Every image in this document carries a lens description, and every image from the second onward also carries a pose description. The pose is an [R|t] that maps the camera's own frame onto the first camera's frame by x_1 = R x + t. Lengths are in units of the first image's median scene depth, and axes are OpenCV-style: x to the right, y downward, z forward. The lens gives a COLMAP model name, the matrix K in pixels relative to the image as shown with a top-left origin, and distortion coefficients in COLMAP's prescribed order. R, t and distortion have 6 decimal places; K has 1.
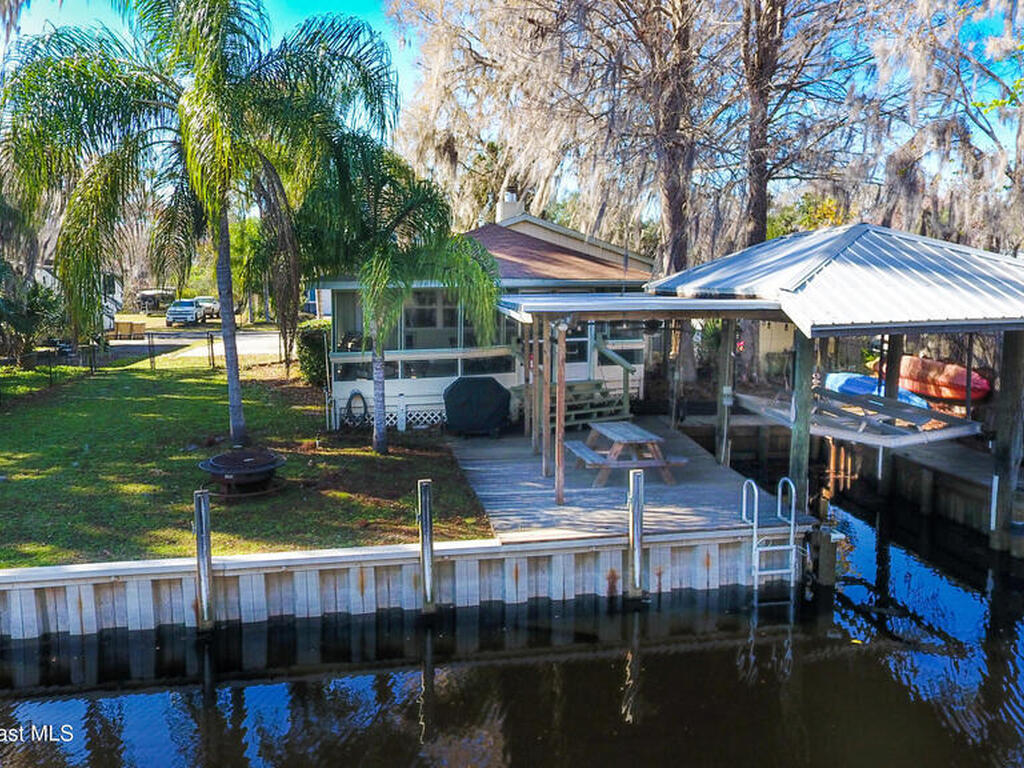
lens RADIAL K [[805.5, 0, 460.8], [0, 805.5, 347.0], [0, 0, 1]] dist [-0.014263, 0.003781]
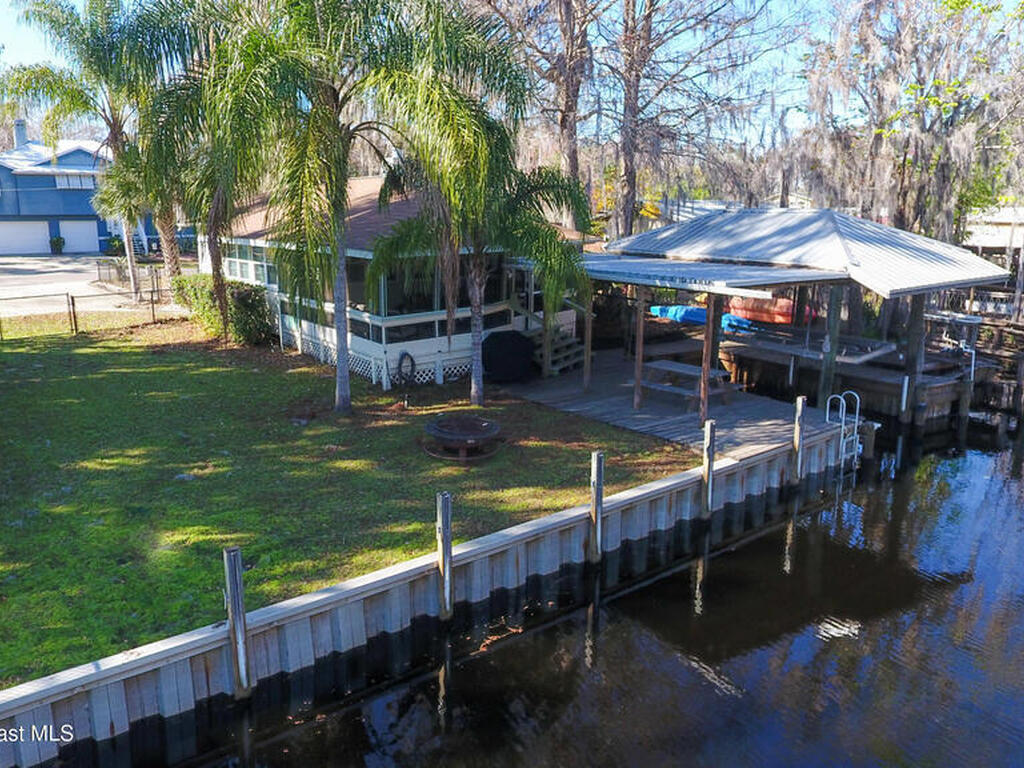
lens RADIAL K [[805.5, 0, 460.8], [0, 805.5, 347.0], [0, 0, 1]] dist [-0.014263, 0.003781]
pose [[0.883598, -0.077579, 0.461774, -0.767731], [0.034509, 0.994287, 0.101011, -0.079025], [-0.466972, -0.073318, 0.881227, 0.026139]]
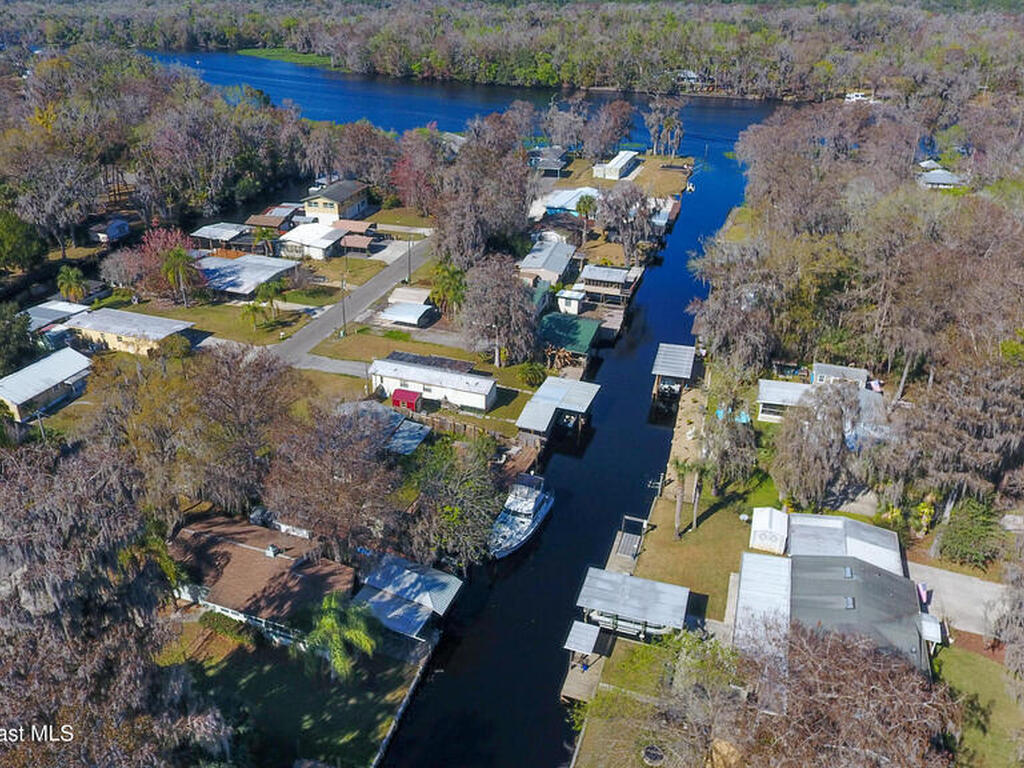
lens RADIAL K [[770.4, 0, 460.2], [0, 770.4, 387.2], [0, 0, 1]] dist [0.004329, -0.001094]
pose [[0.472899, -0.401383, 0.784384, -3.185959], [0.078585, 0.905881, 0.416177, -3.682956], [-0.877605, -0.135169, 0.459933, -1.606575]]
